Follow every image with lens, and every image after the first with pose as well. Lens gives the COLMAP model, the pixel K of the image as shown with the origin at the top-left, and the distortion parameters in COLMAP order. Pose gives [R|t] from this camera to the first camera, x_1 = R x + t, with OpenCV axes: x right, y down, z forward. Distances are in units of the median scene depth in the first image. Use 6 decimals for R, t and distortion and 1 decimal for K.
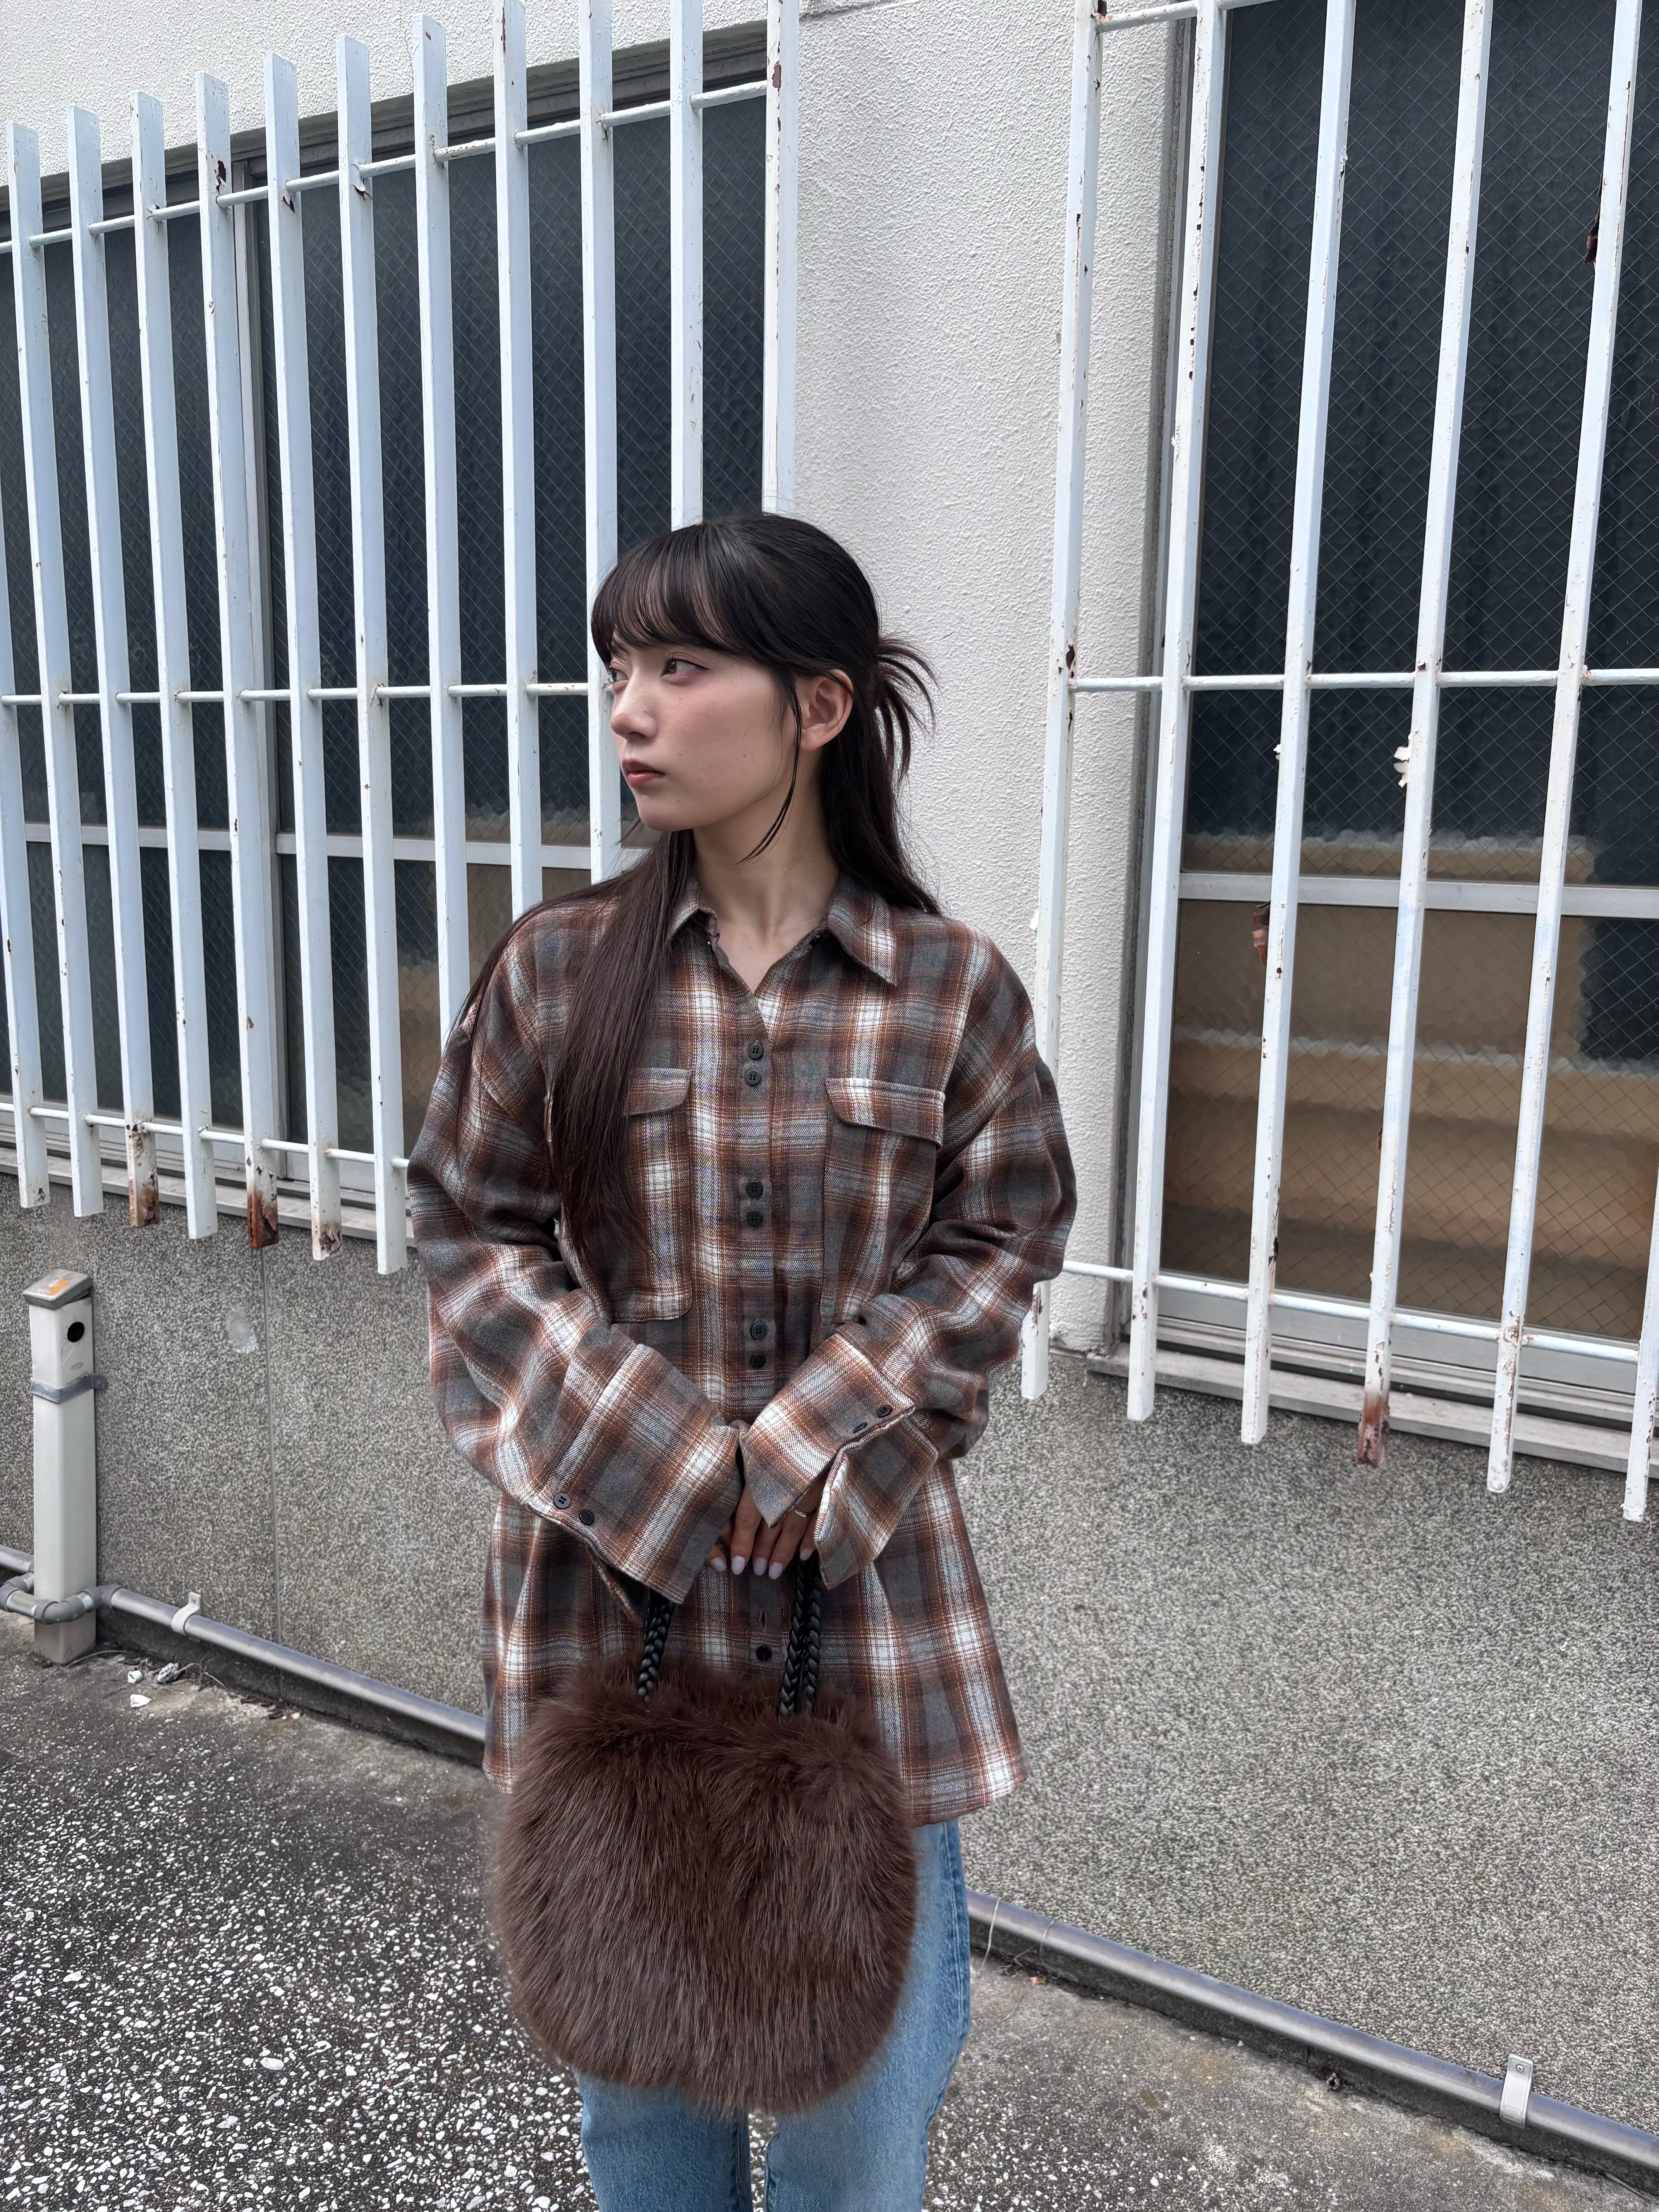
lens RADIAL K [[1698.5, 0, 836.9], [0, 1698.5, 1097.2], [0, 0, 1]] dist [0.036878, -0.029599]
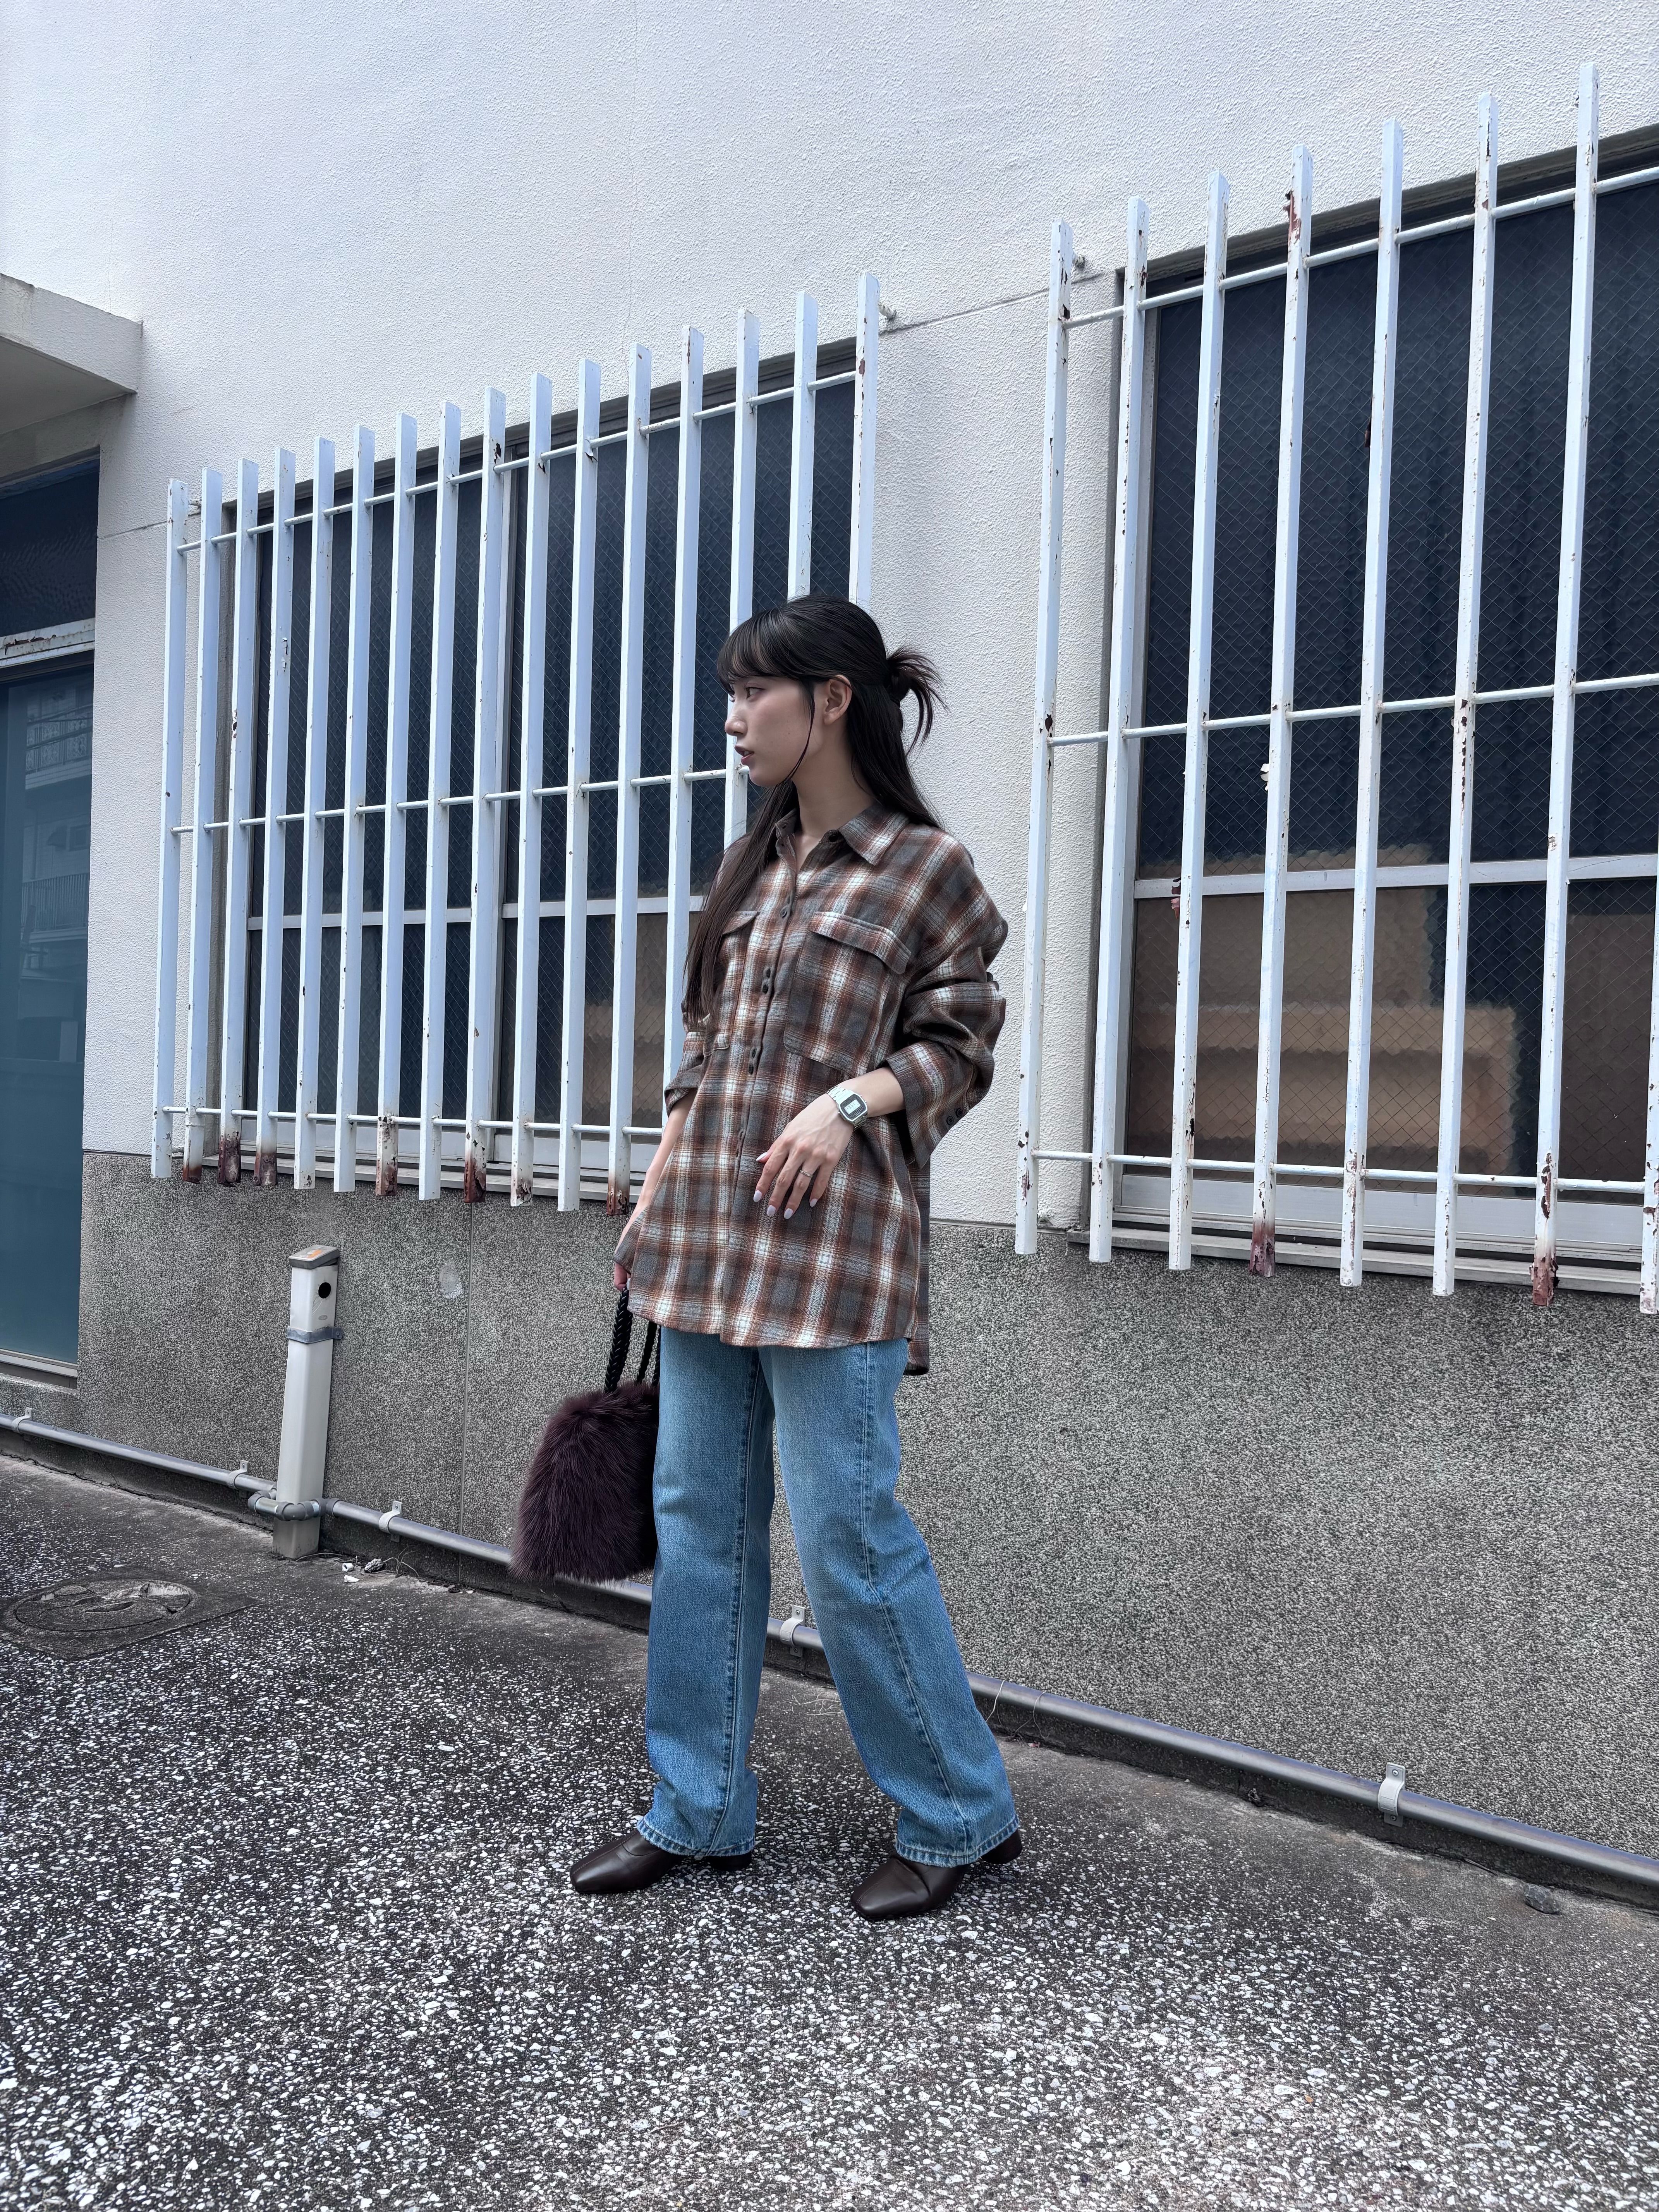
lens RADIAL K [[1698.5, 0, 822.5], [0, 1698.5, 1111.7], [0, 0, 1]] dist [0.036878, -0.029599]
pose [[0.993572, 0.015490, -0.112134, 0.100892], [-0.033992, 0.985704, -0.165023, 0.280769], [0.107974, 0.167774, 0.979895, -0.345447]]
